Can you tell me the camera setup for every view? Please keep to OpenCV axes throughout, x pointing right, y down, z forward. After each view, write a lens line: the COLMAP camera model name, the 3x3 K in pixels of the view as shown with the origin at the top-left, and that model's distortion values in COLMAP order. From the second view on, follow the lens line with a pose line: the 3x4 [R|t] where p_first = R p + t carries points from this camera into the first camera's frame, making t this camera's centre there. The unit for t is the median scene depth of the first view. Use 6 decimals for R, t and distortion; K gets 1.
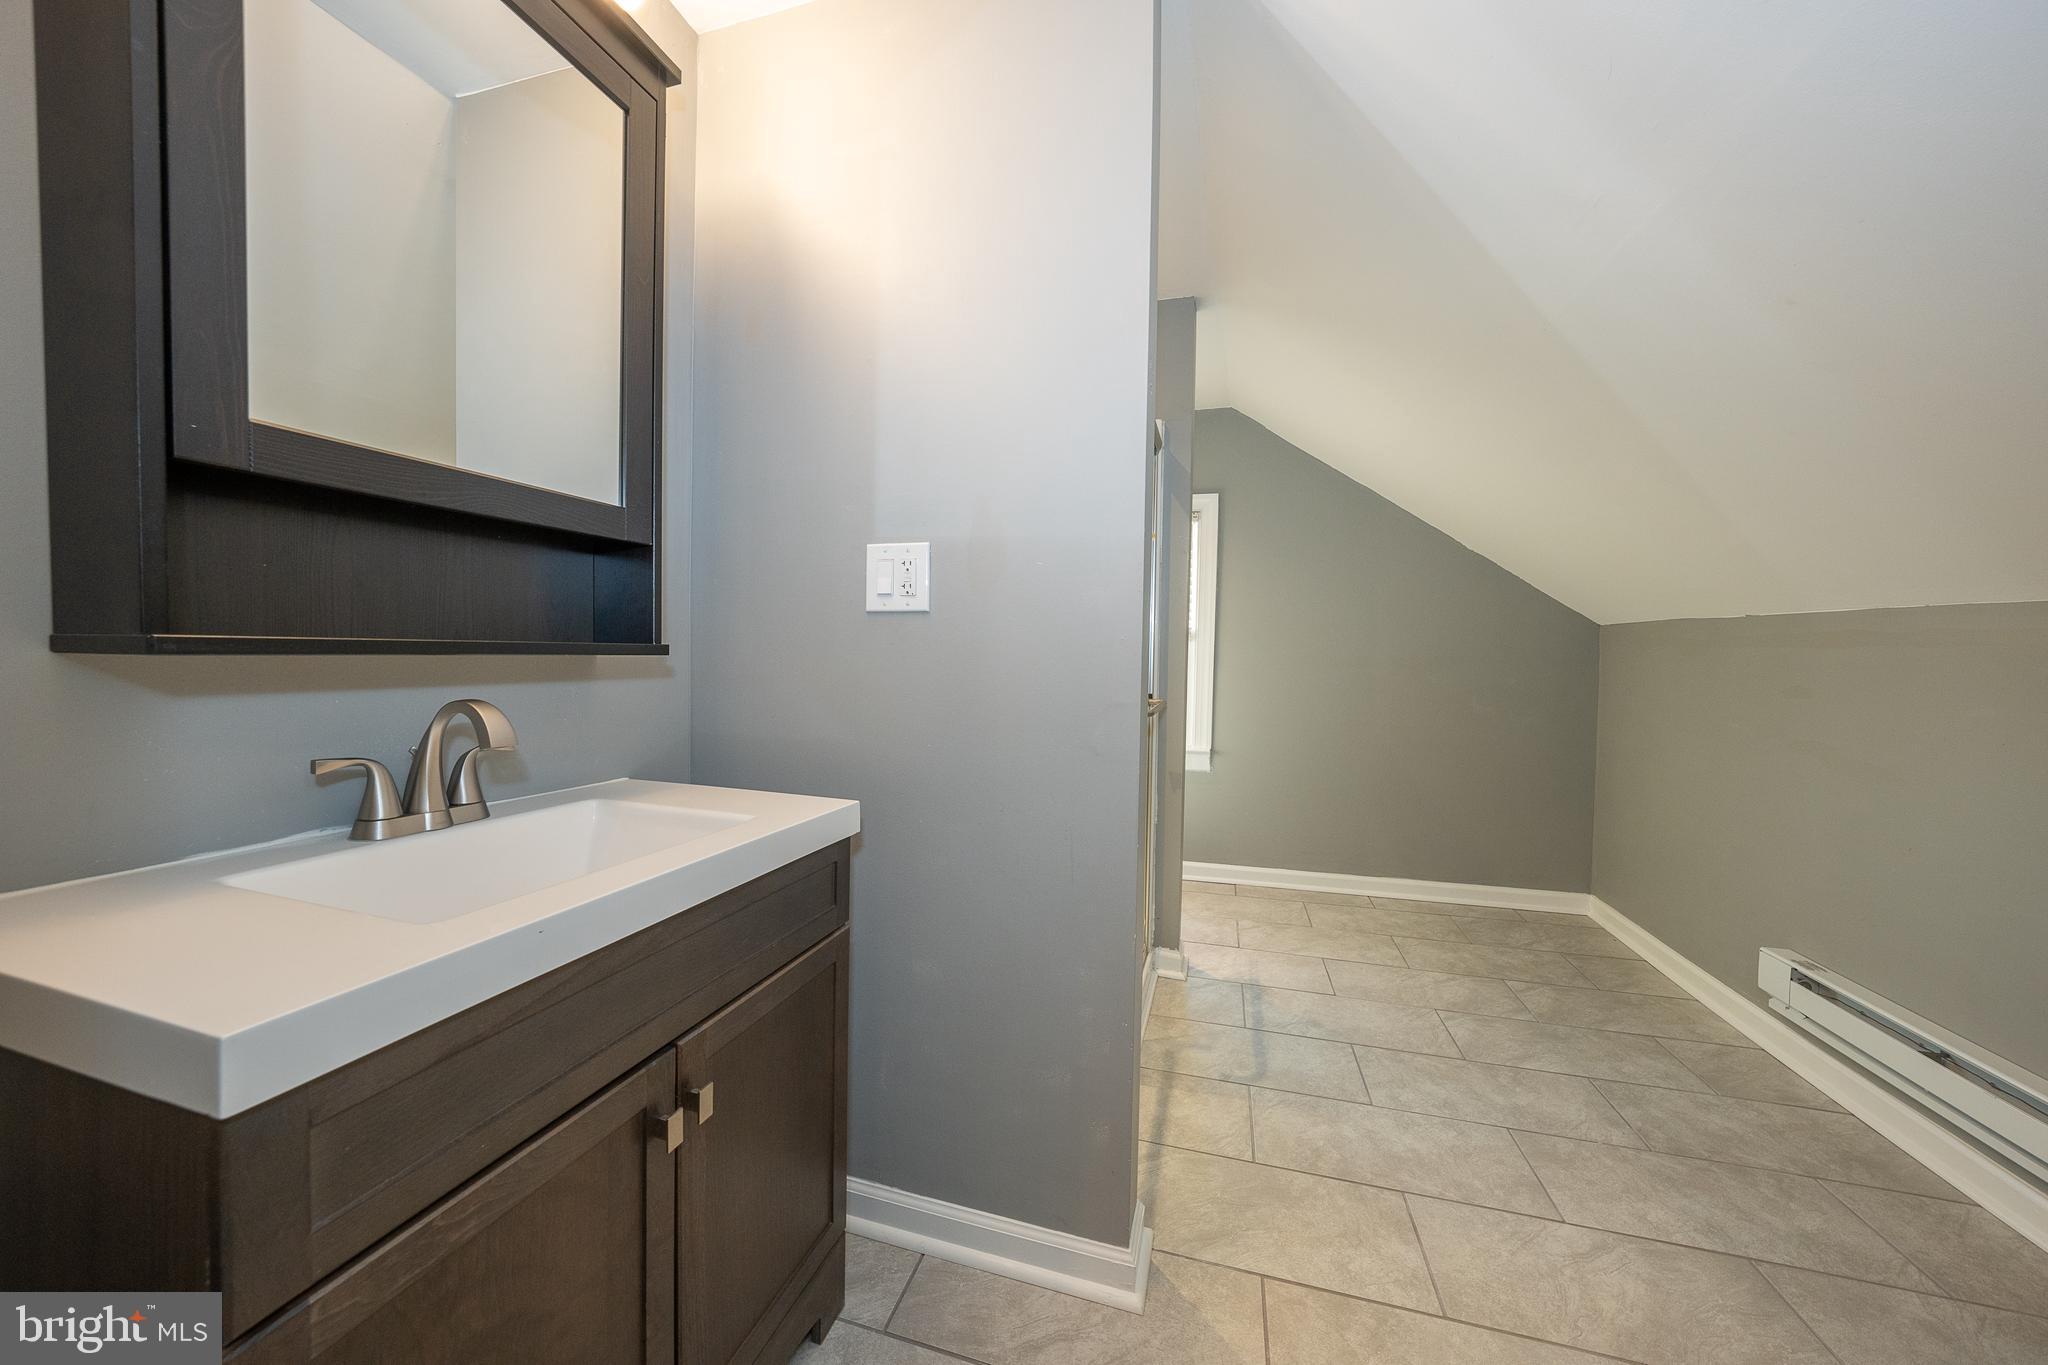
lens RADIAL K [[700.9, 0, 1026.0], [0, 700.9, 678.9], [0, 0, 1]] dist [-0.021986, 0.003349]
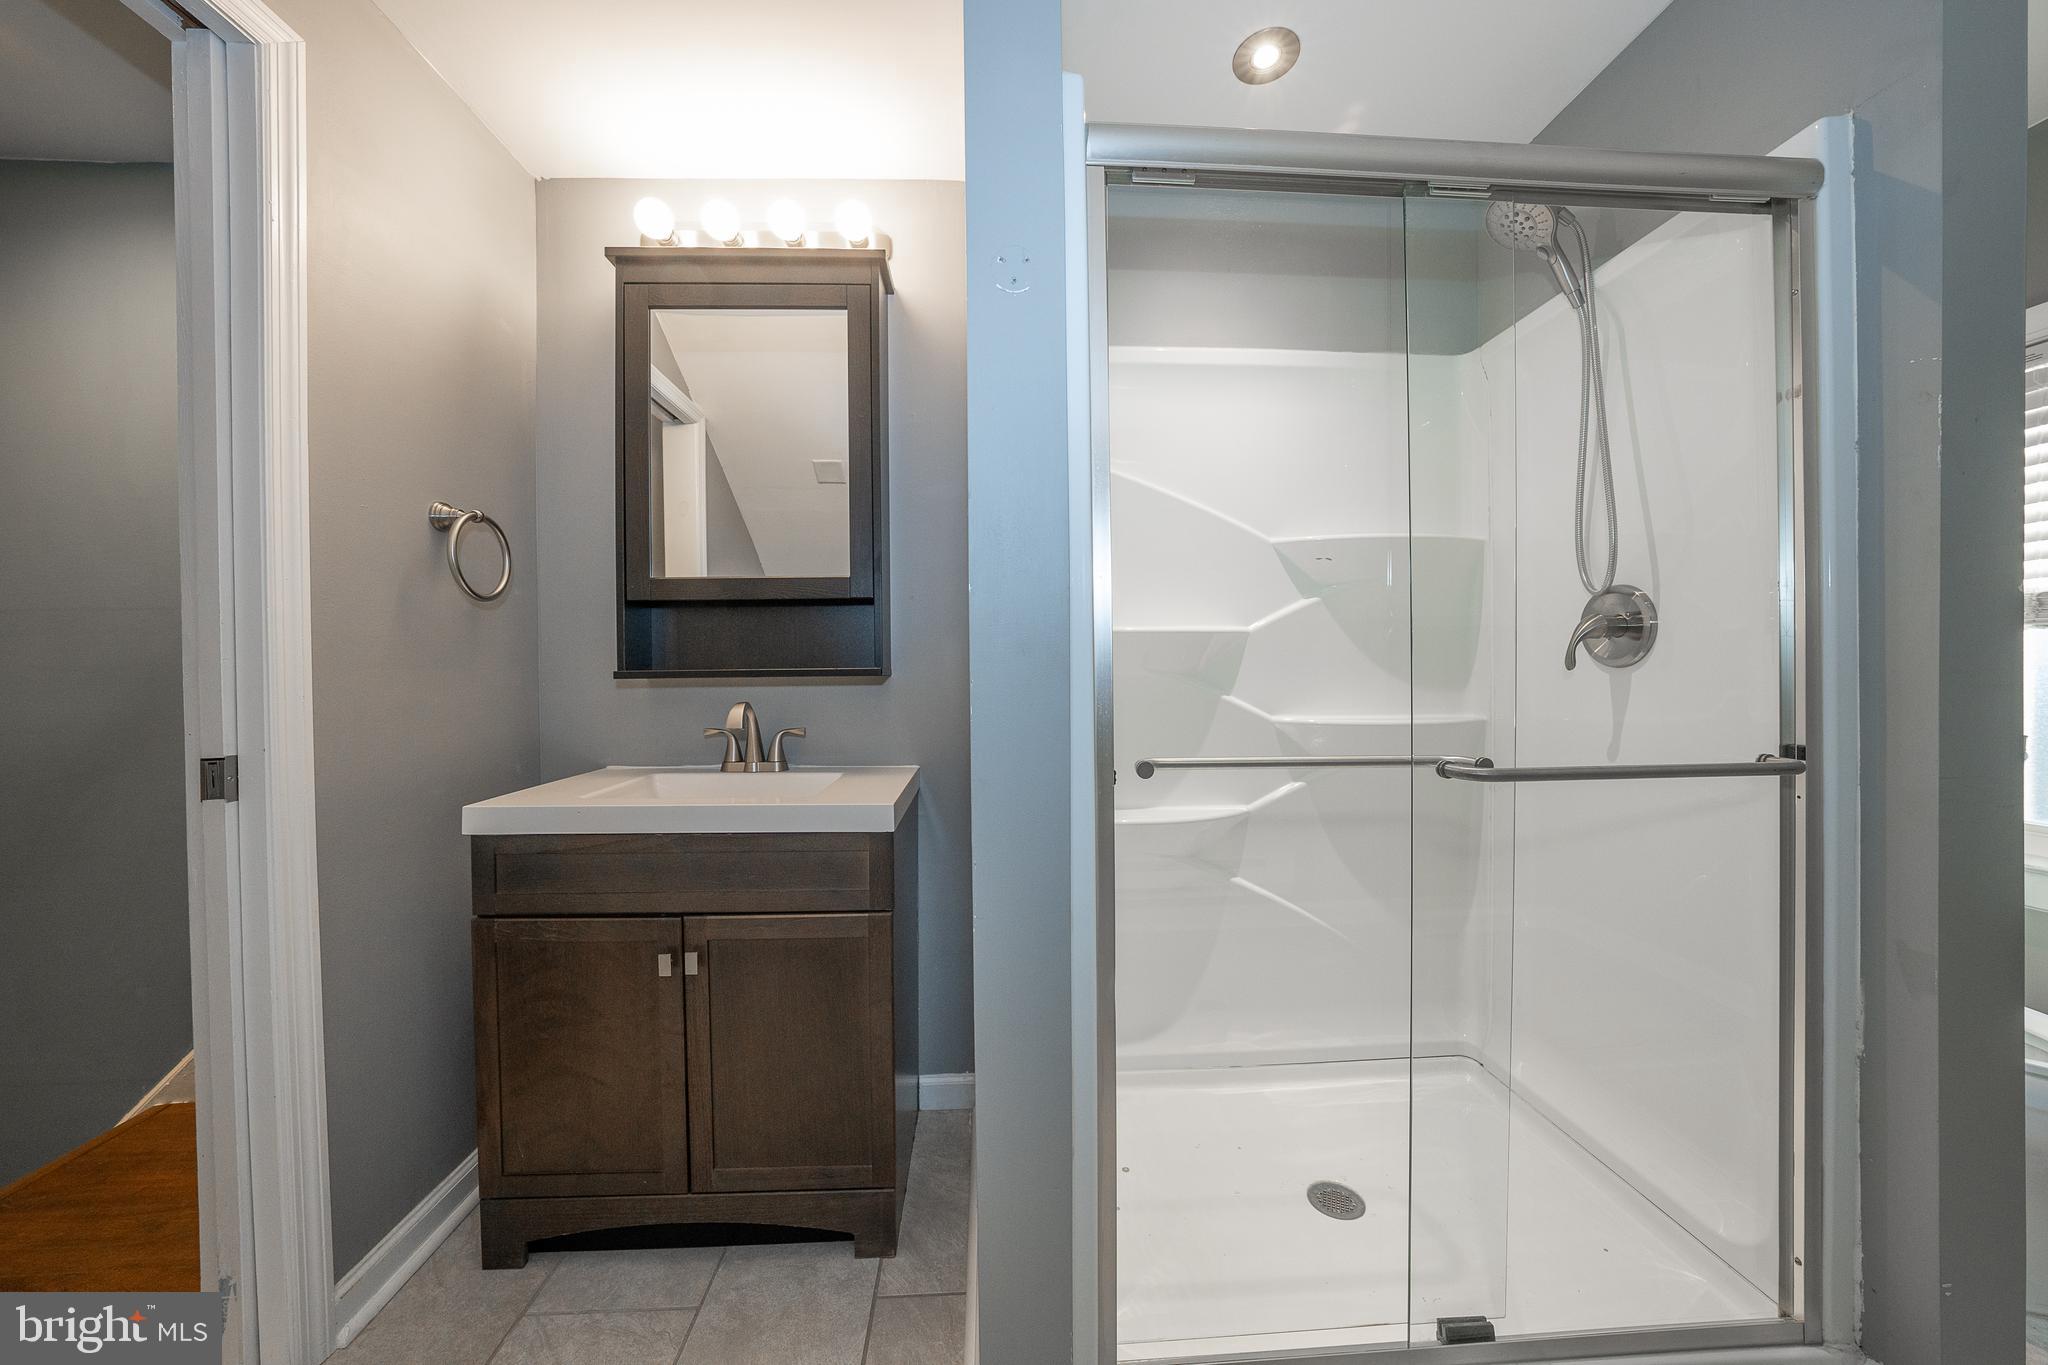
lens RADIAL K [[700.9, 0, 1026.2], [0, 700.9, 679.6], [0, 0, 1]] dist [-0.021986, 0.003349]
pose [[0.328923, -0.006707, -0.944333, 1.188479], [-0.022133, 0.999645, -0.014809, -0.019794], [0.944097, 0.025772, 0.328658, 1.104849]]
